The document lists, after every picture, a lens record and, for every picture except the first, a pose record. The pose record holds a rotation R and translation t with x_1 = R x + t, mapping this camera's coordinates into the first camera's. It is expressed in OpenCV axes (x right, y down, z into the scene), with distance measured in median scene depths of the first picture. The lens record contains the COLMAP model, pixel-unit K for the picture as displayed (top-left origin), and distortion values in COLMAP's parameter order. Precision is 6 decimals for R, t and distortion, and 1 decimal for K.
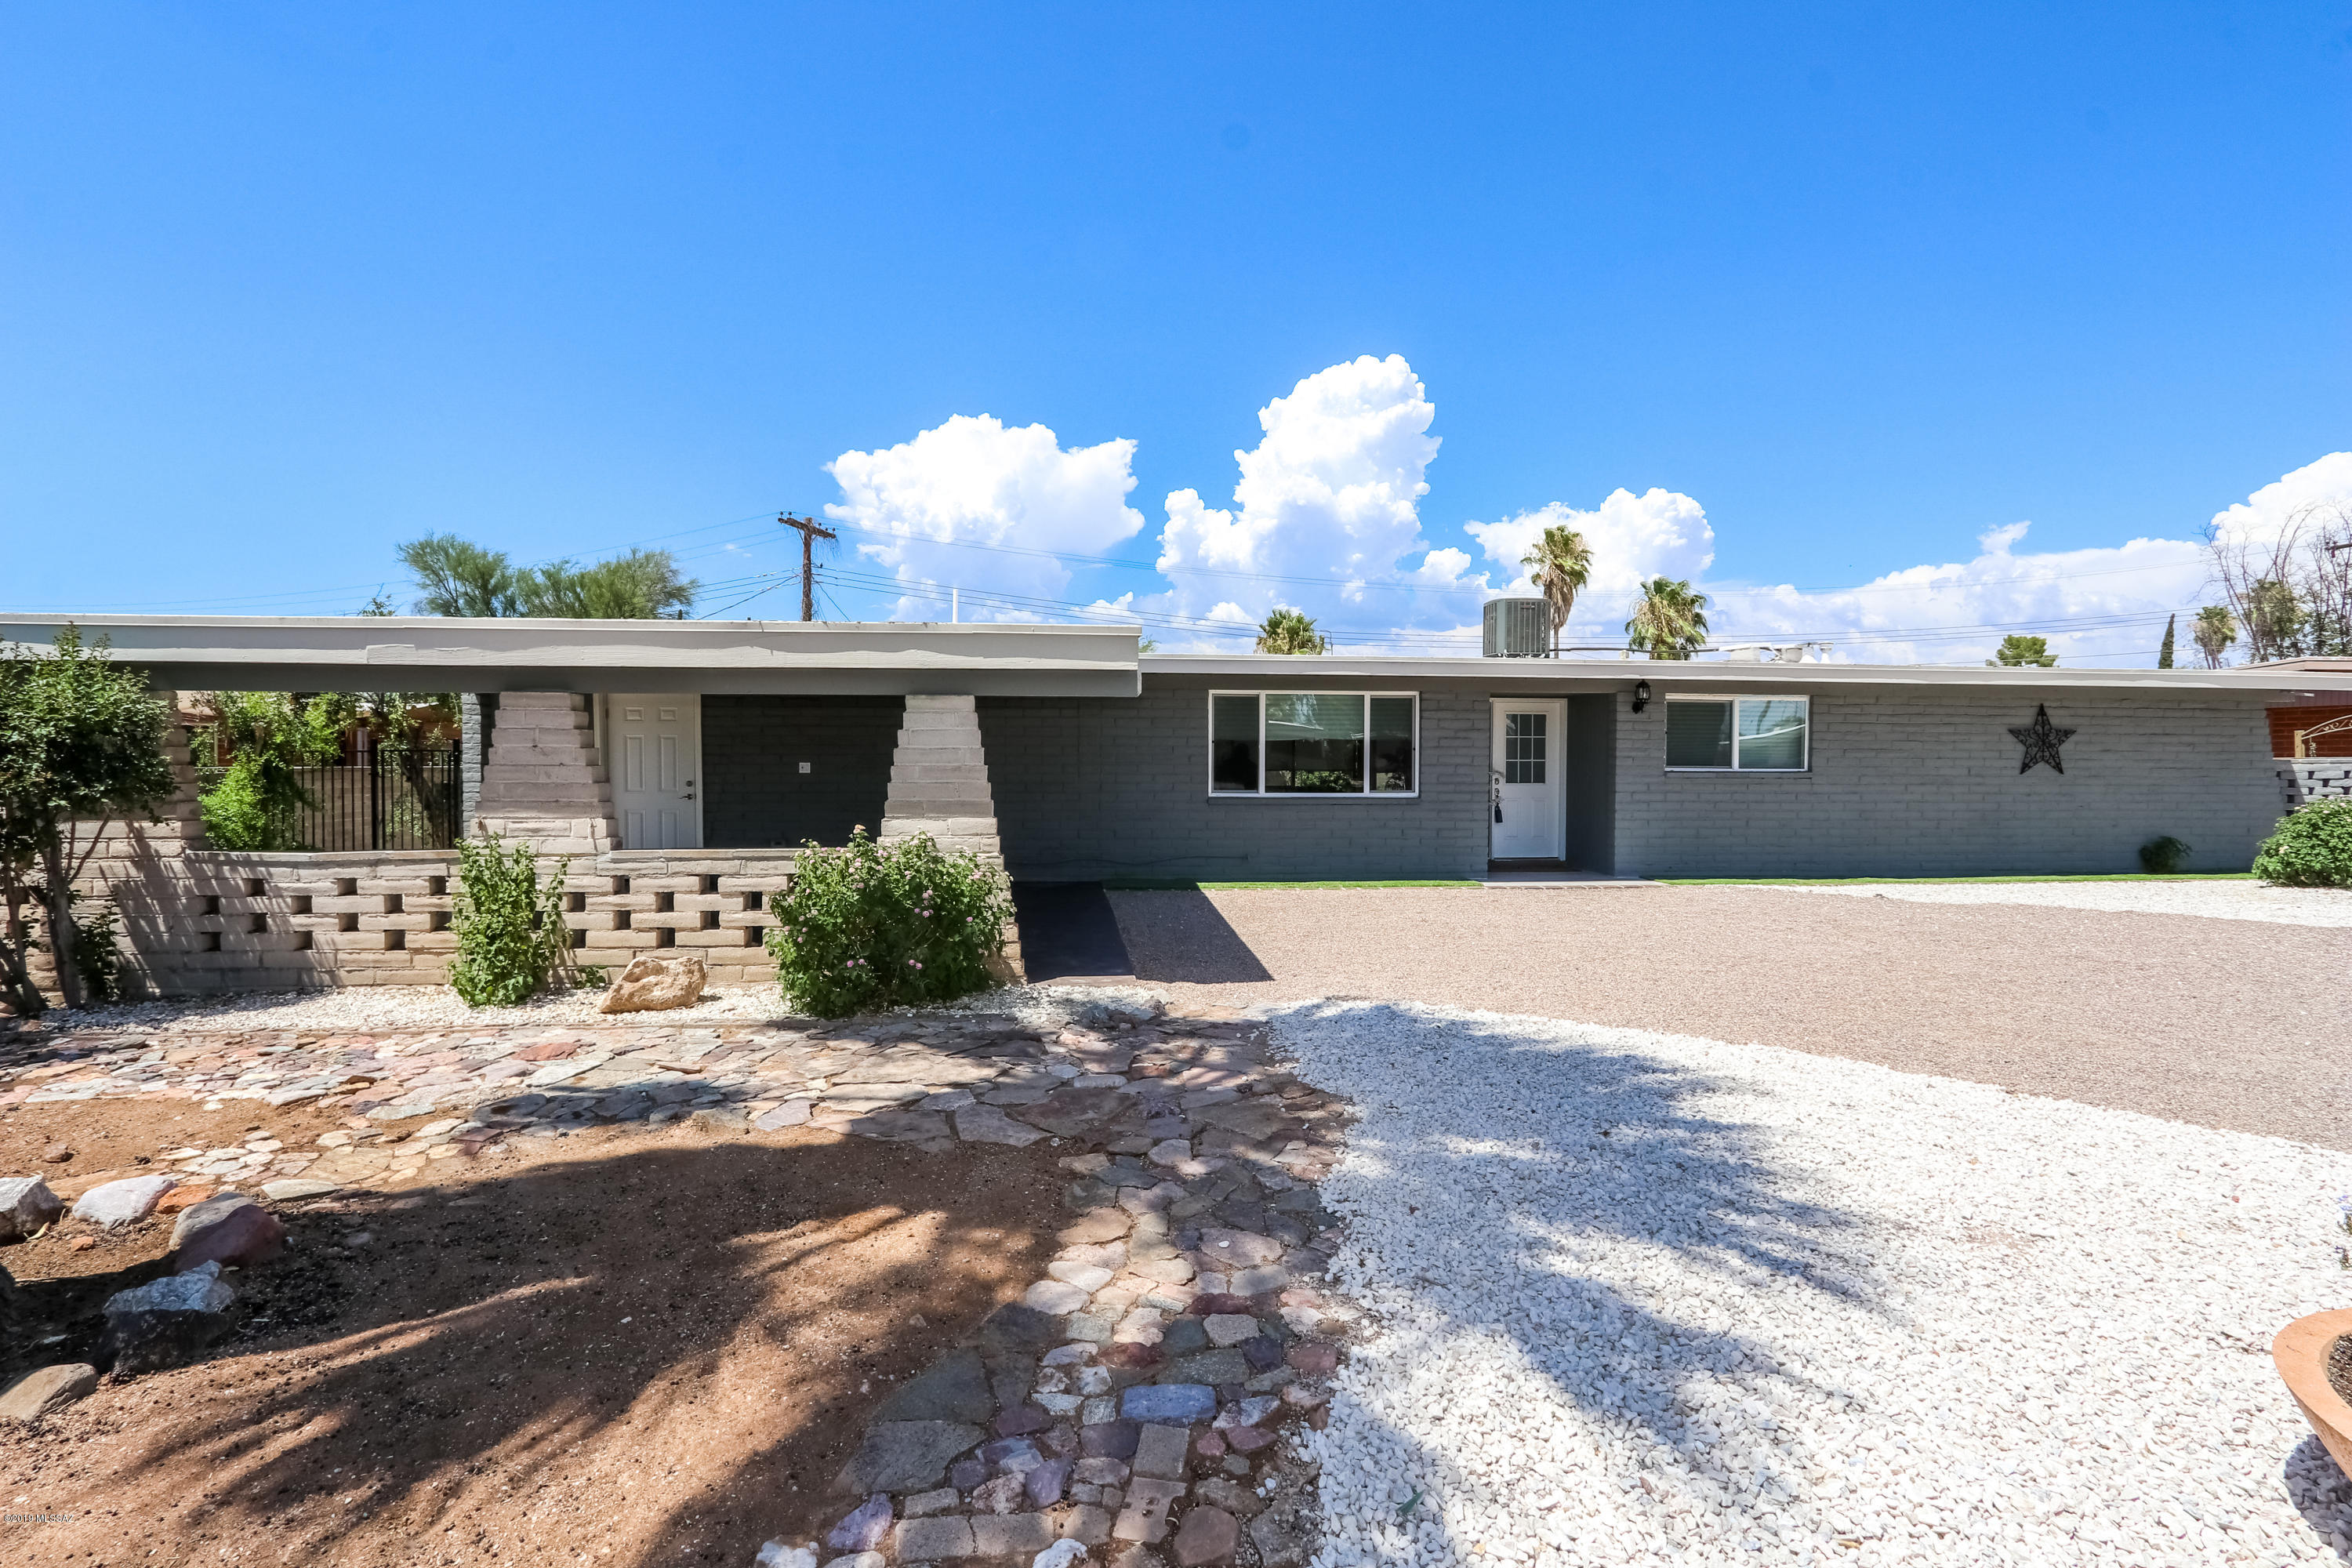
lens RADIAL K [[1128.1, 0, 1156.3], [0, 1128.1, 791.6], [0, 0, 1]] dist [-0.020731, 0.000096]
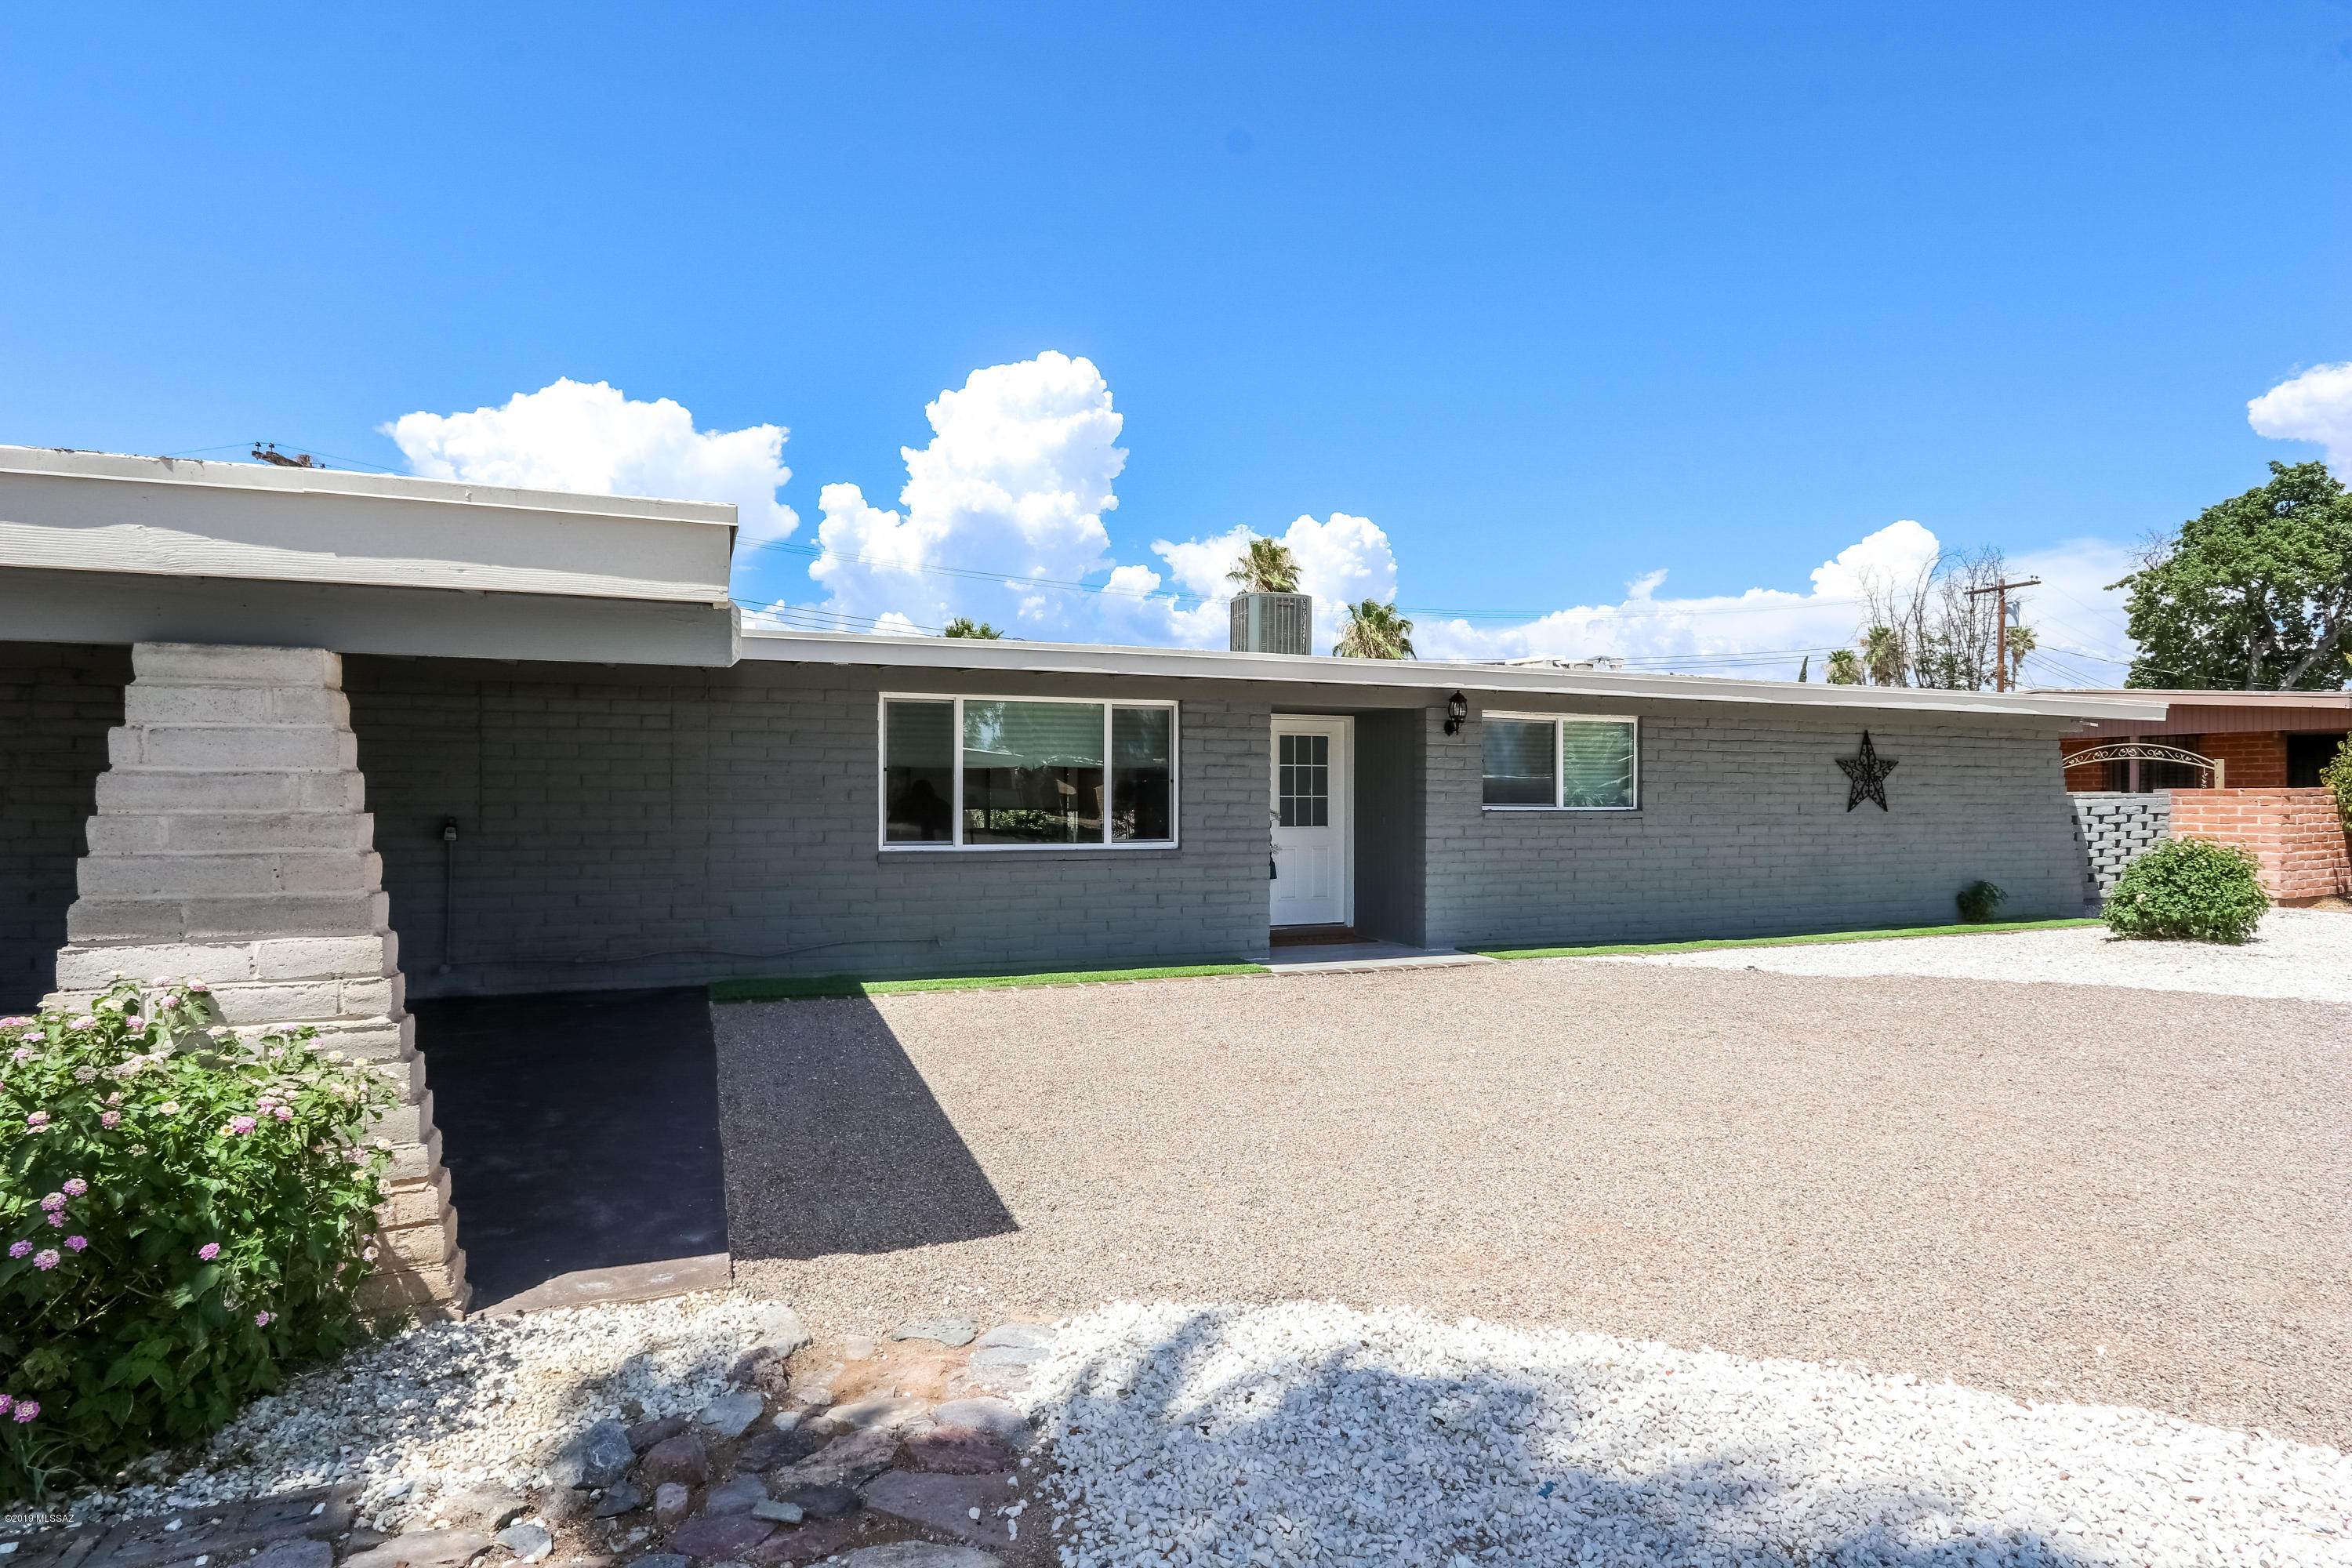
lens RADIAL K [[1318.5, 0, 1176.0], [0, 1318.5, 784.0], [0, 0, 1]] dist [-0.018195, 0.000864]
pose [[0.963338, 0.002342, 0.268282, 0.006034], [0.007300, 0.999363, -0.034934, -0.006196], [-0.268193, 0.035611, 0.962707, 0.182410]]
